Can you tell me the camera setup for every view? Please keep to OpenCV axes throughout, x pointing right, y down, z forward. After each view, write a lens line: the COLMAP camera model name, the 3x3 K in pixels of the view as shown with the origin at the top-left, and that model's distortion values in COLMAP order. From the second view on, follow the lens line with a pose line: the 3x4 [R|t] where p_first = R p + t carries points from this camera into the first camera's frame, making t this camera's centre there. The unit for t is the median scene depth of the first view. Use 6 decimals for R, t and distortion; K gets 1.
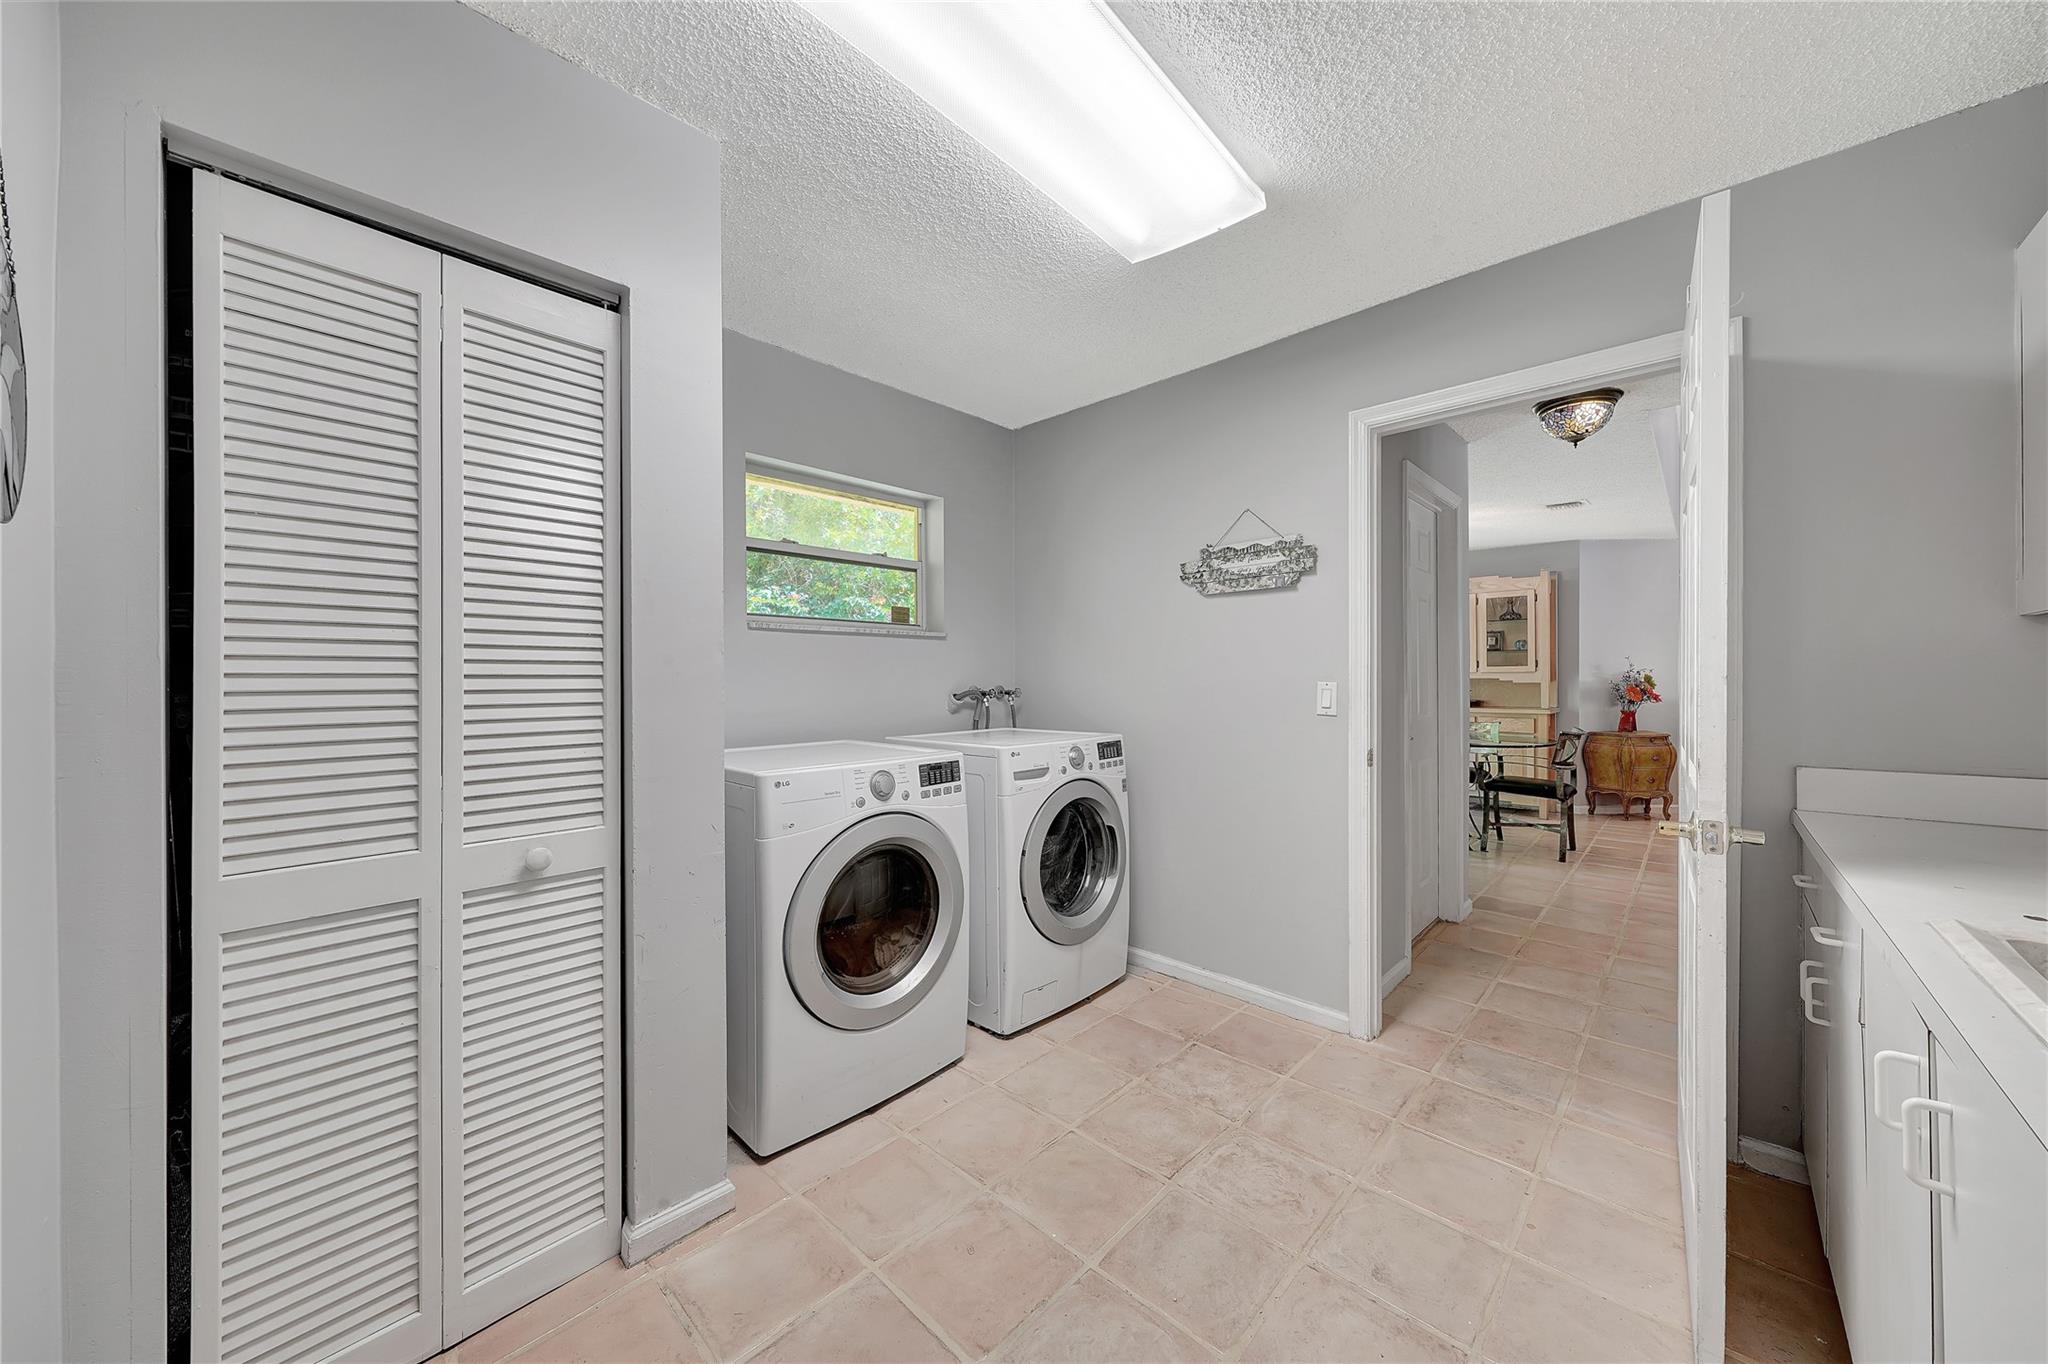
lens RADIAL K [[706.3, 0, 1025.7], [0, 706.3, 683.2], [0, 0, 1]] dist [-0.002239, -0.000142]
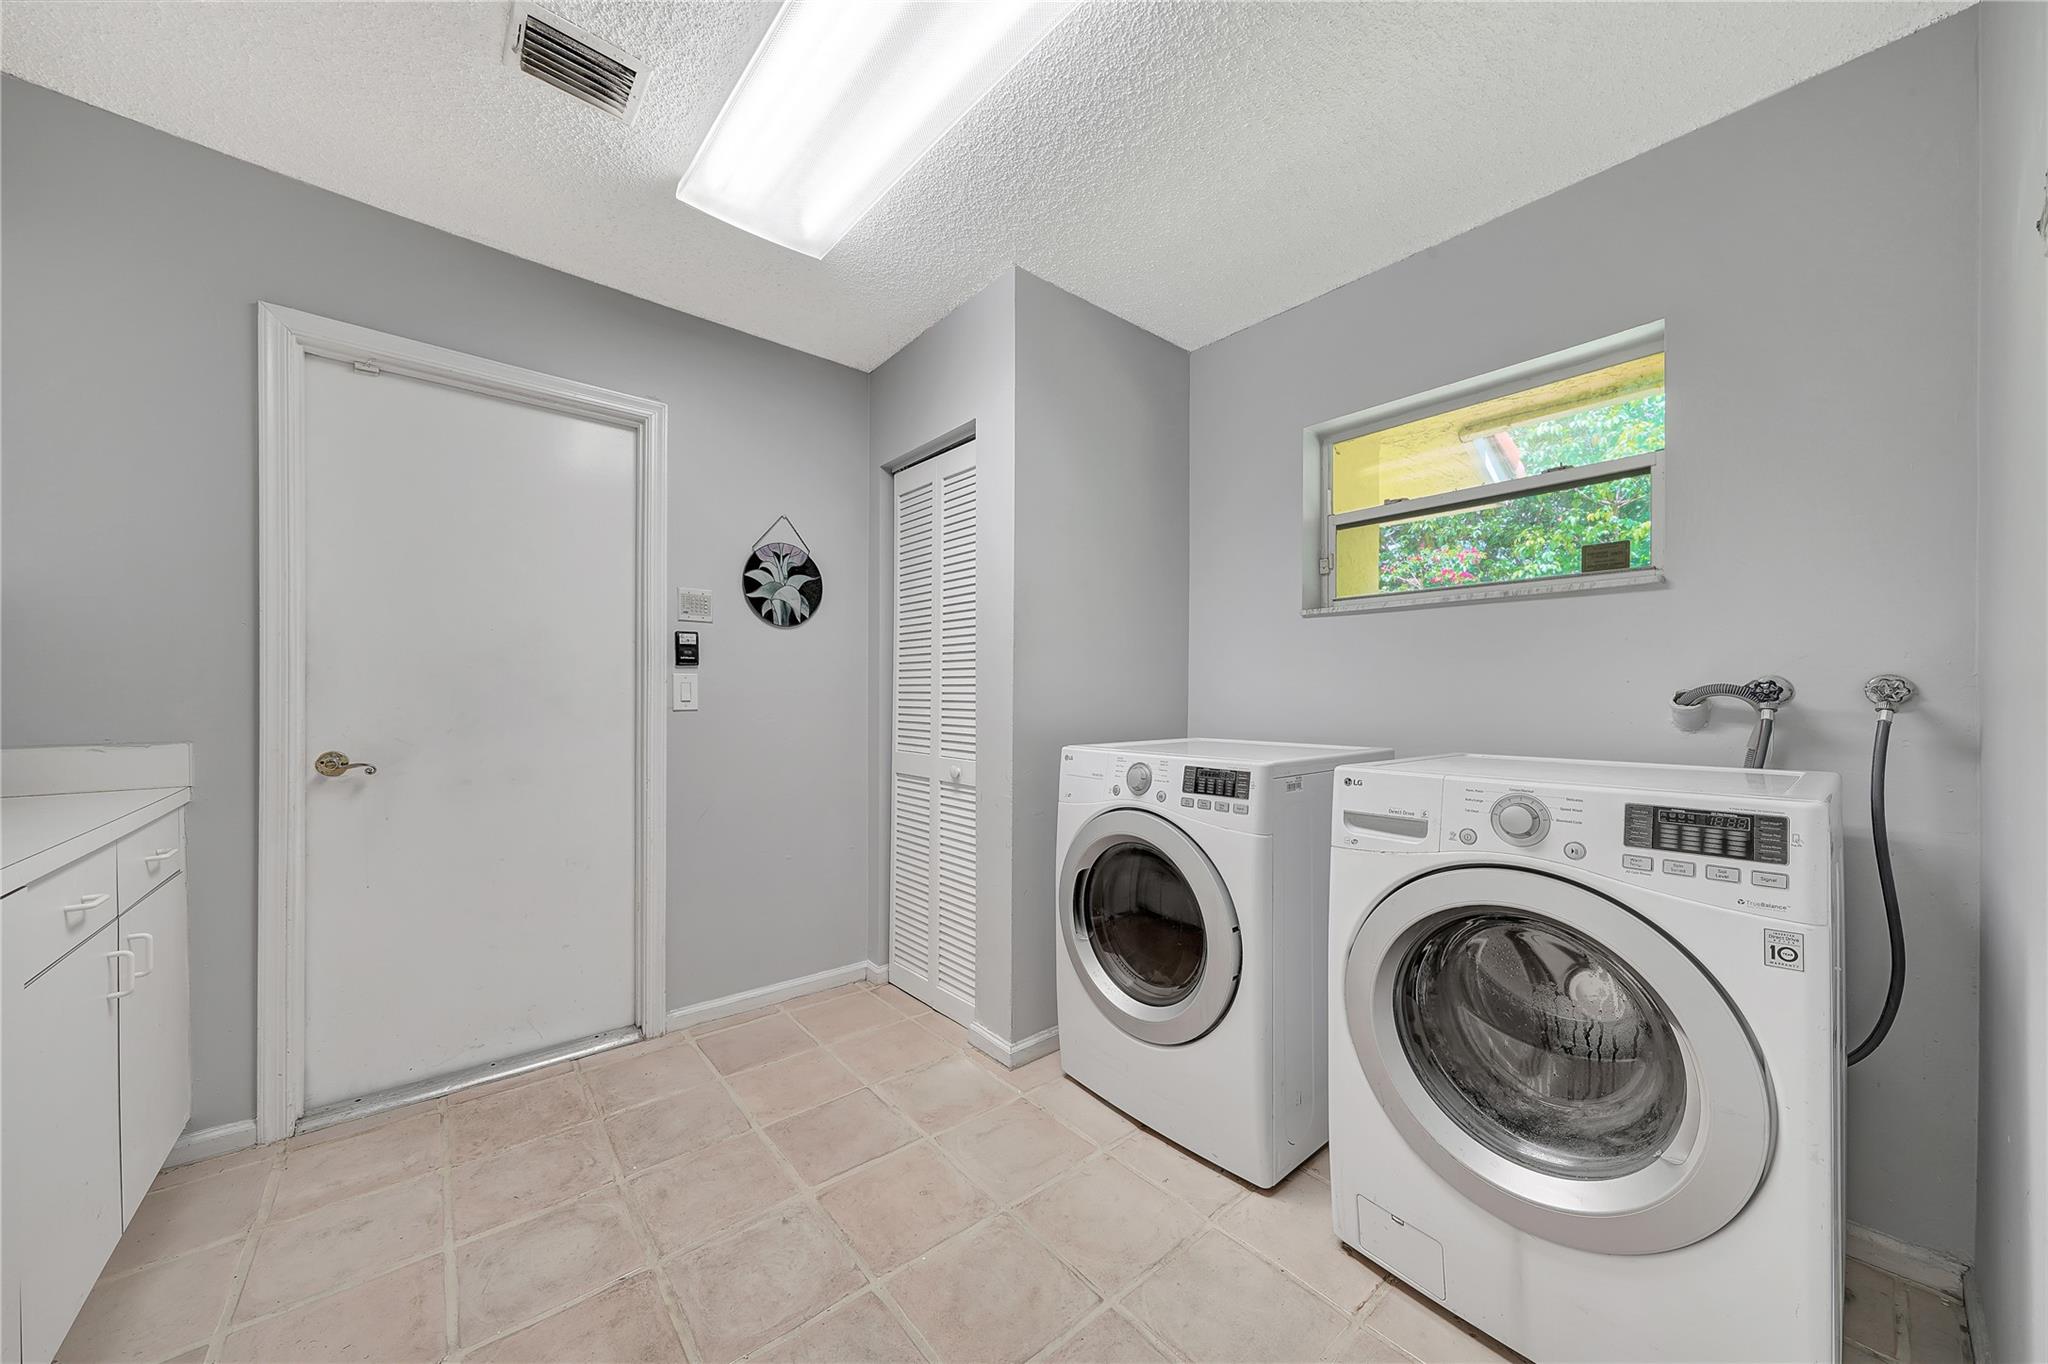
lens RADIAL K [[706.3, 0, 1024.5], [0, 706.3, 683.9], [0, 0, 1]] dist [-0.002239, -0.000142]
pose [[-0.103998, -0.007090, -0.994552, 0.690081], [-0.005405, 0.999964, -0.006563, 0.025563], [0.994563, 0.004693, -0.104033, 0.888049]]
